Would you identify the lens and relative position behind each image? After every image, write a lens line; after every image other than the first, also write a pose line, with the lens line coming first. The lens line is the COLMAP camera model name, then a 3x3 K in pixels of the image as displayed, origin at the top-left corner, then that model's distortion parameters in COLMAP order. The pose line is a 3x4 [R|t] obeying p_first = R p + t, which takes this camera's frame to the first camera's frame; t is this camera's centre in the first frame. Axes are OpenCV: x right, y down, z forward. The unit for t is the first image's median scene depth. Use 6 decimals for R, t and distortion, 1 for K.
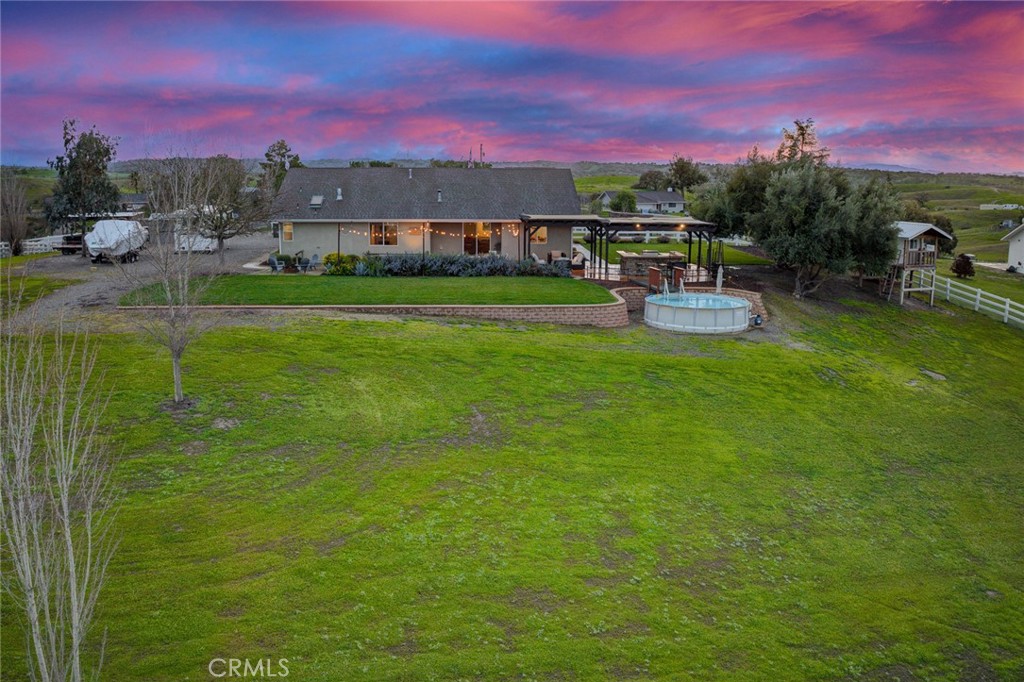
lens RADIAL K [[853.9, 0, 516.1], [0, 853.9, 331.3], [0, 0, 1]] dist [-0.094561, -0.033914]
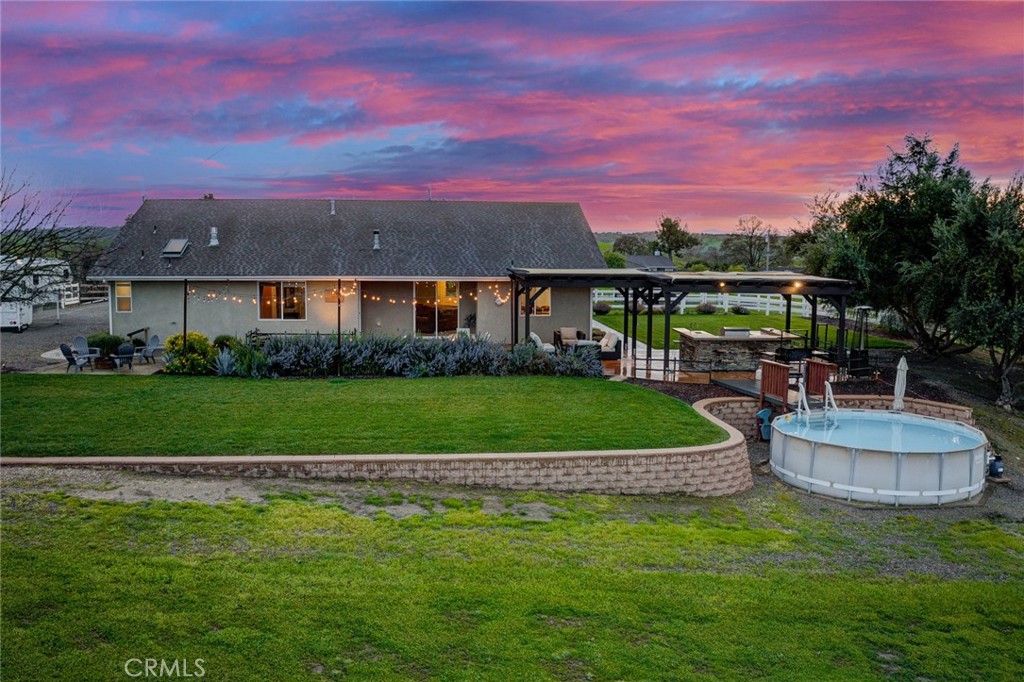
lens RADIAL K [[875.3, 0, 512.0], [0, 875.3, 341.0], [0, 0, 1]] dist [-0.098774, -0.005992]
pose [[0.999278, -0.003937, 0.037782, -0.018434], [0.006654, 0.997377, -0.072071, -0.046500], [-0.037399, 0.072270, 0.996684, 0.438964]]
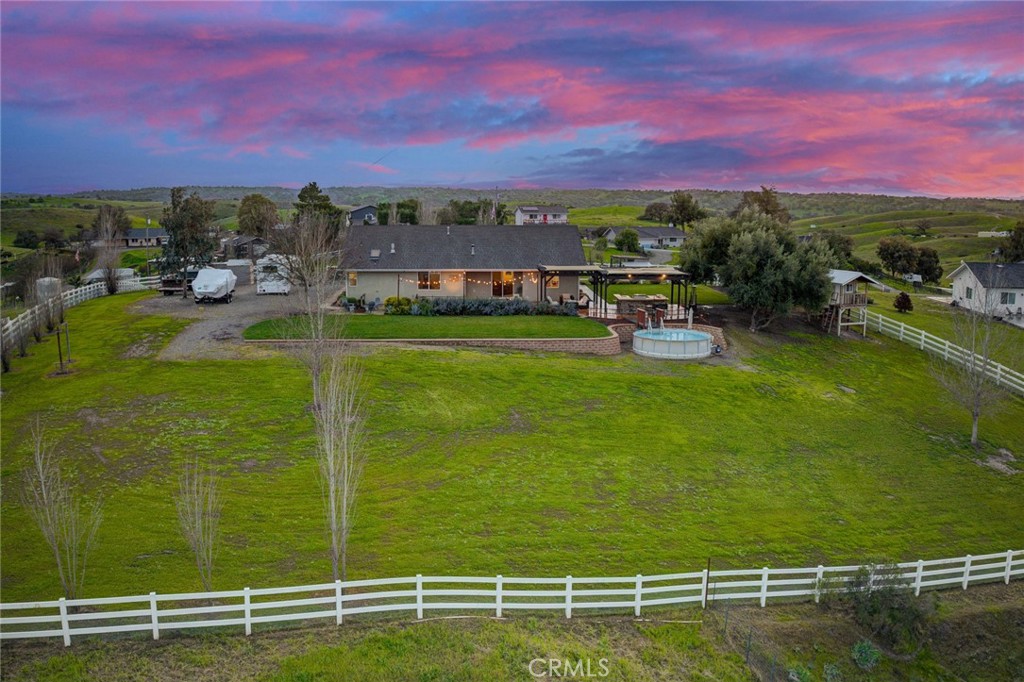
lens RADIAL K [[853.9, 0, 516.1], [0, 853.9, 331.3], [0, 0, 1]] dist [-0.094561, -0.033914]
pose [[0.999943, -0.002217, -0.010415, -0.016179], [0.001900, 0.999535, -0.030420, -0.000955], [0.010477, 0.030398, 0.999483, -0.296219]]
